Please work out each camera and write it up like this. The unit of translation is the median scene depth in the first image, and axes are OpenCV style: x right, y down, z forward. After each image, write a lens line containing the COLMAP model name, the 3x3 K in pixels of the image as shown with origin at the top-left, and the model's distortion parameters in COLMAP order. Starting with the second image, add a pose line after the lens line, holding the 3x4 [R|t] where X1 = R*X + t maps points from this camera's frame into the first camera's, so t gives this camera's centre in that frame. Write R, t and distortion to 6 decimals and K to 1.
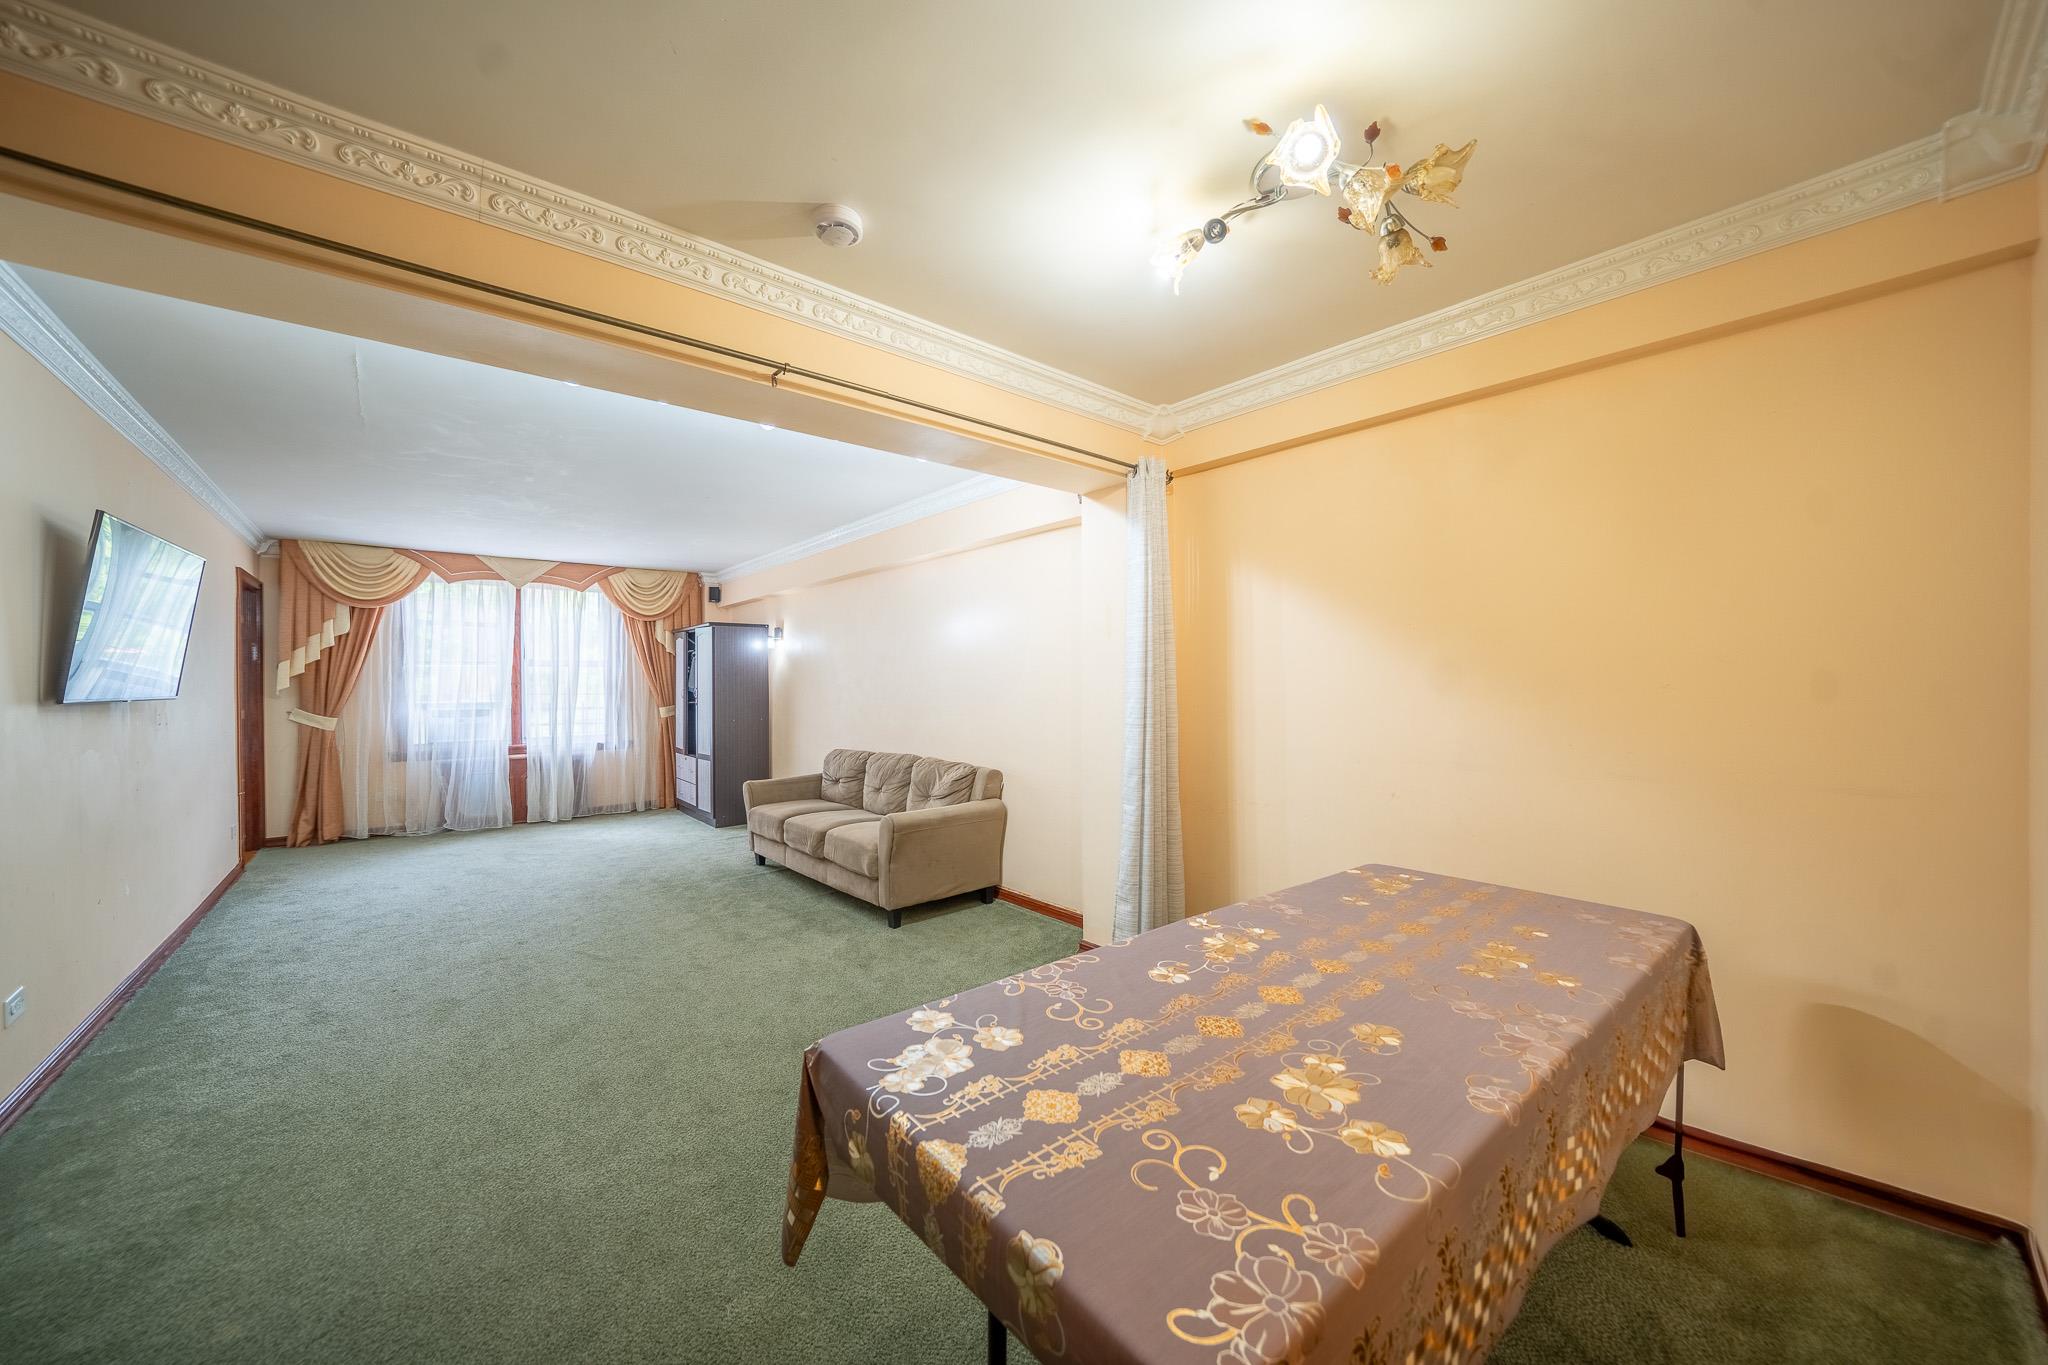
lens RADIAL K [[683.0, 0, 1024.5], [0, 683.0, 683.5], [0, 0, 1]] dist [-0.022477, -0.000155]
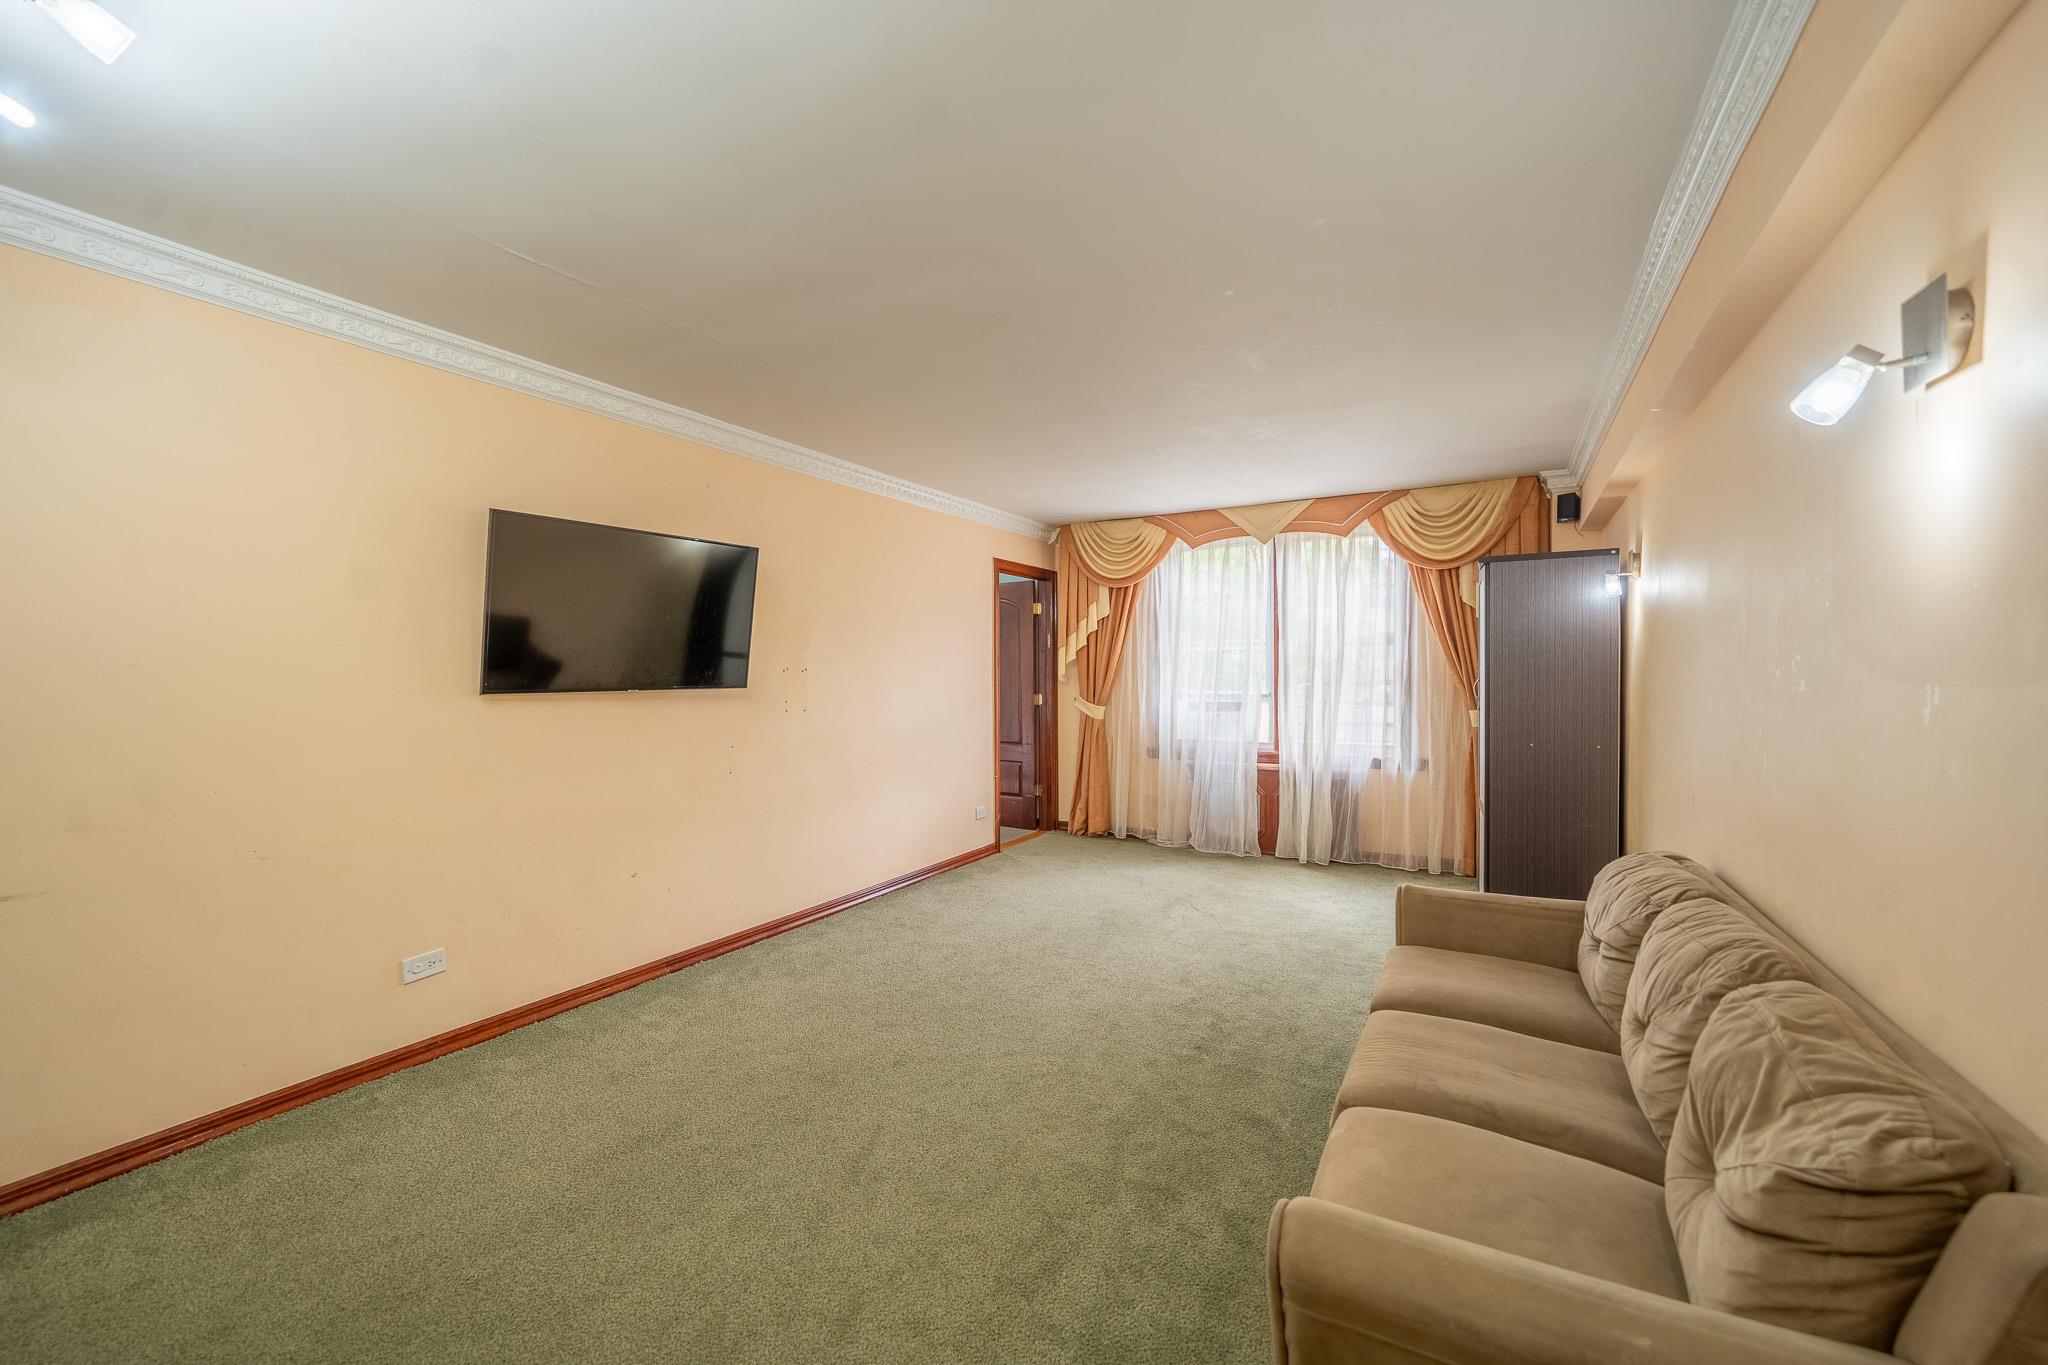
lens RADIAL K [[823.9, 0, 1024.1], [0, 823.9, 674.9], [0, 0, 1]] dist [-0.003243, 0.000839]
pose [[0.321810, 0.012036, -0.946728, 0.036667], [0.001822, 0.999909, 0.013331, -0.007561], [0.946803, -0.006015, 0.321759, 0.455668]]
